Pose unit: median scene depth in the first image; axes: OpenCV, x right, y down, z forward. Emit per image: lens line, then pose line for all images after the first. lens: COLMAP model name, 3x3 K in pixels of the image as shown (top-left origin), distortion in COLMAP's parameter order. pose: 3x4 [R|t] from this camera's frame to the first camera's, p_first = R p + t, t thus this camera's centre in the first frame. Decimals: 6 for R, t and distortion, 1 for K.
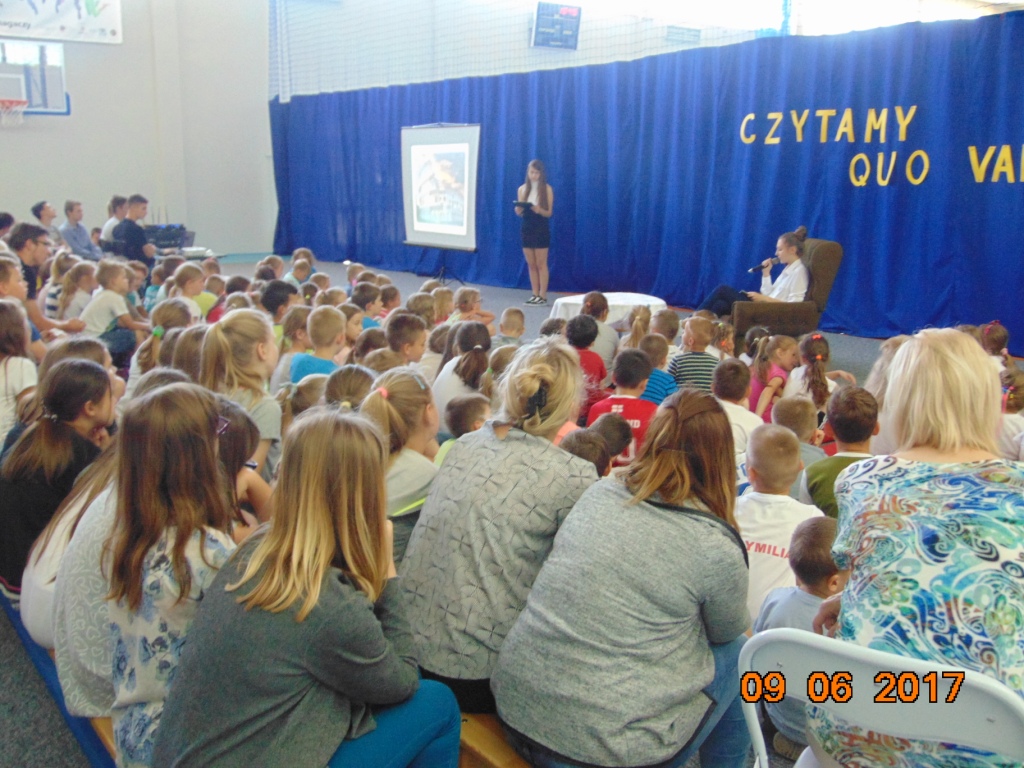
lens RADIAL K [[1019.8, 0, 551.8], [0, 1019.8, 388.4], [0, 0, 1]] dist [-0.016266, 0.000000]
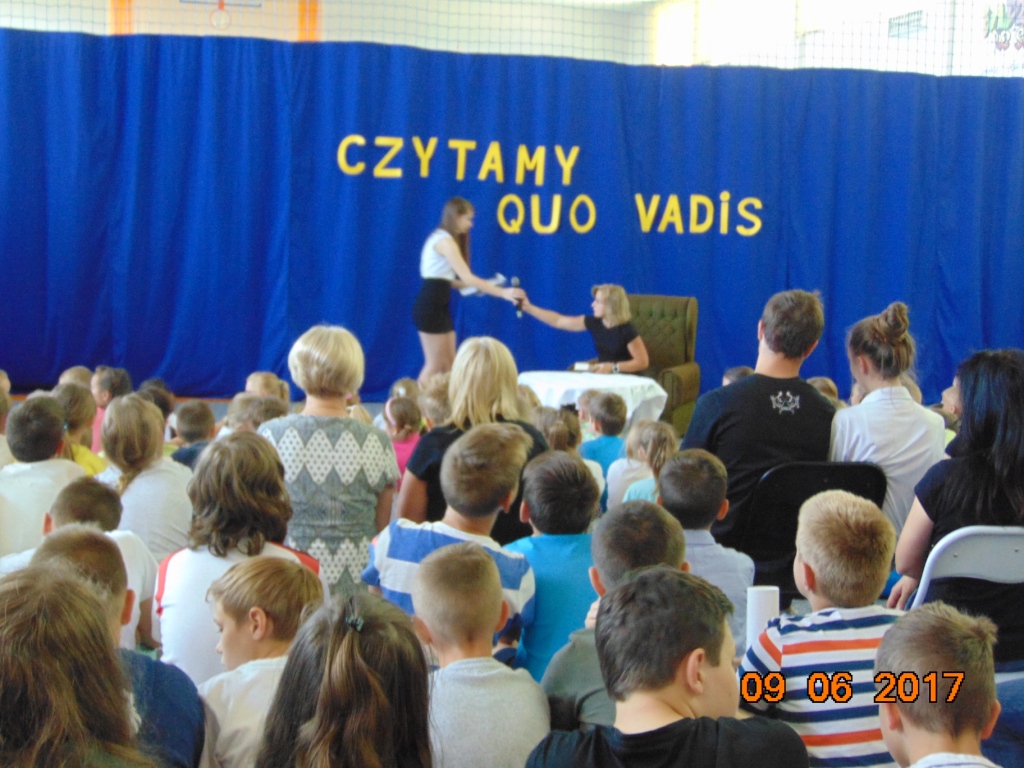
lens RADIAL K [[1447.3, 0, 508.8], [0, 1447.3, 377.2], [0, 0, 1]] dist [-0.012420, 0.000000]
pose [[0.469318, -0.081602, 0.879250, -0.786250], [0.147075, 0.989036, 0.013287, -0.093910], [-0.870695, 0.123080, 0.476174, 0.432888]]
